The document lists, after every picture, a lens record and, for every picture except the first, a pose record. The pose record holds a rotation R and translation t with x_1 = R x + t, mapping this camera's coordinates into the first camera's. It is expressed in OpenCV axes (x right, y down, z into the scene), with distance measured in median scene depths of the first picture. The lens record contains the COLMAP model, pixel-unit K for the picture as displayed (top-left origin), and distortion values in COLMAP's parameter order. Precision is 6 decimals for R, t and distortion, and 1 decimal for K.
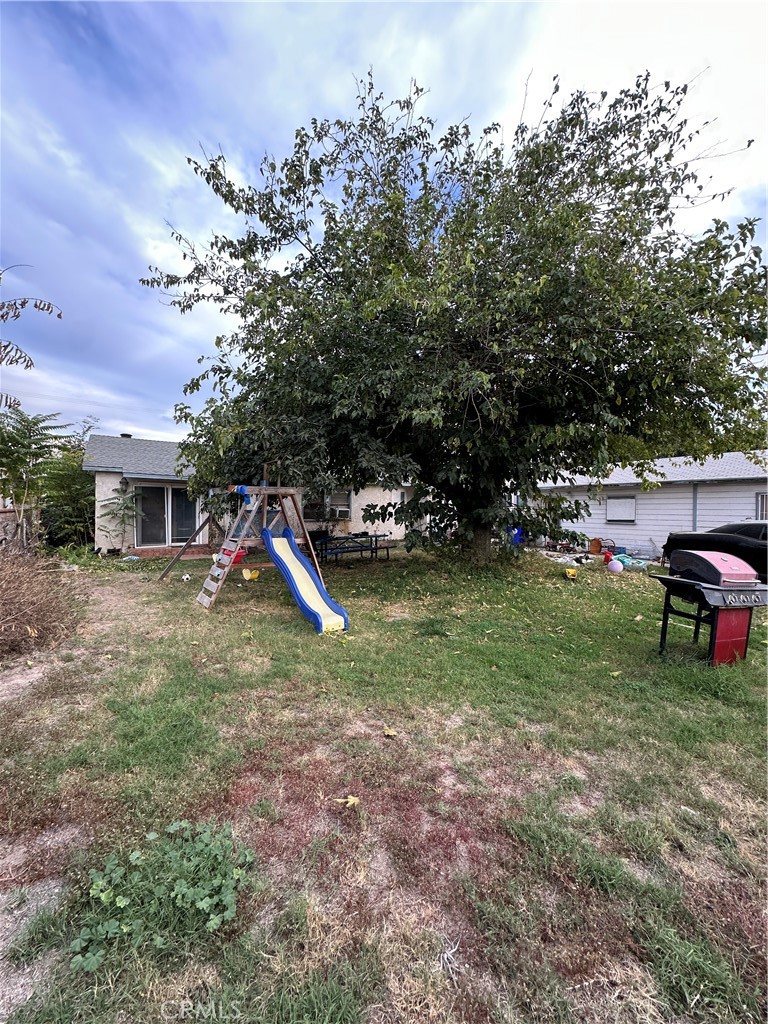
lens RADIAL K [[429.3, 0, 384.2], [0, 429.3, 506.9], [0, 0, 1]] dist [0.001951, -0.000085]
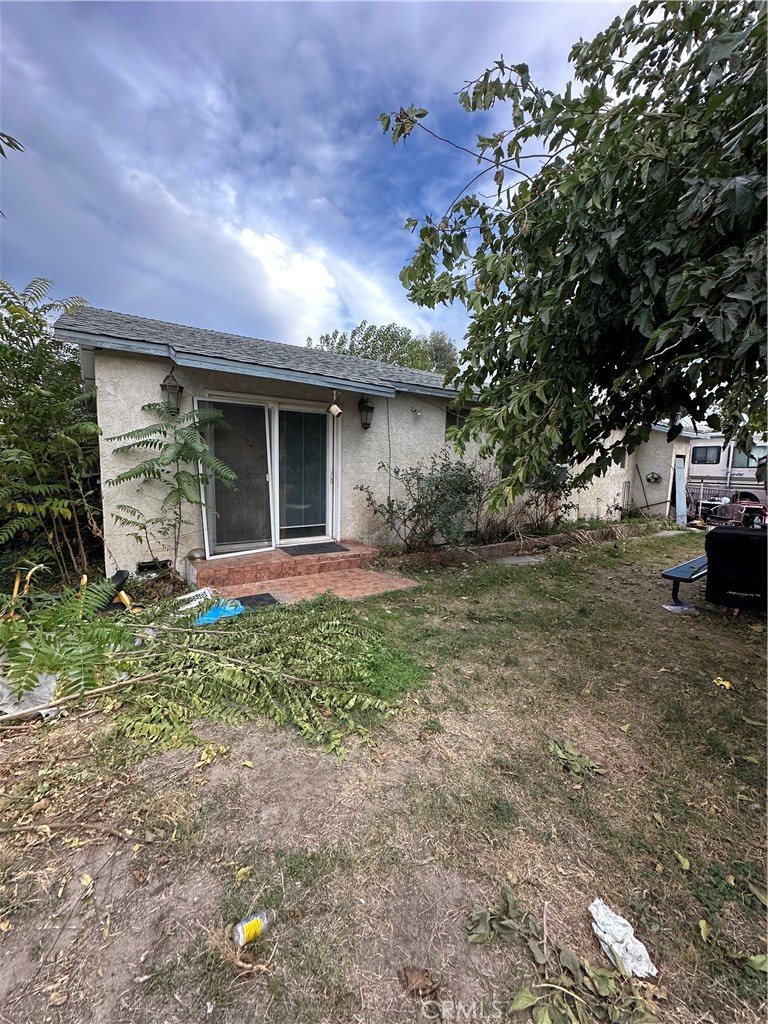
lens RADIAL K [[429.3, 0, 386.1], [0, 429.3, 509.1], [0, 0, 1]] dist [0.001951, -0.000085]
pose [[0.999930, 0.010409, 0.005596, -0.427145], [-0.010984, 0.993291, 0.115118, 0.002761], [-0.004360, -0.115172, 0.993336, 0.625816]]
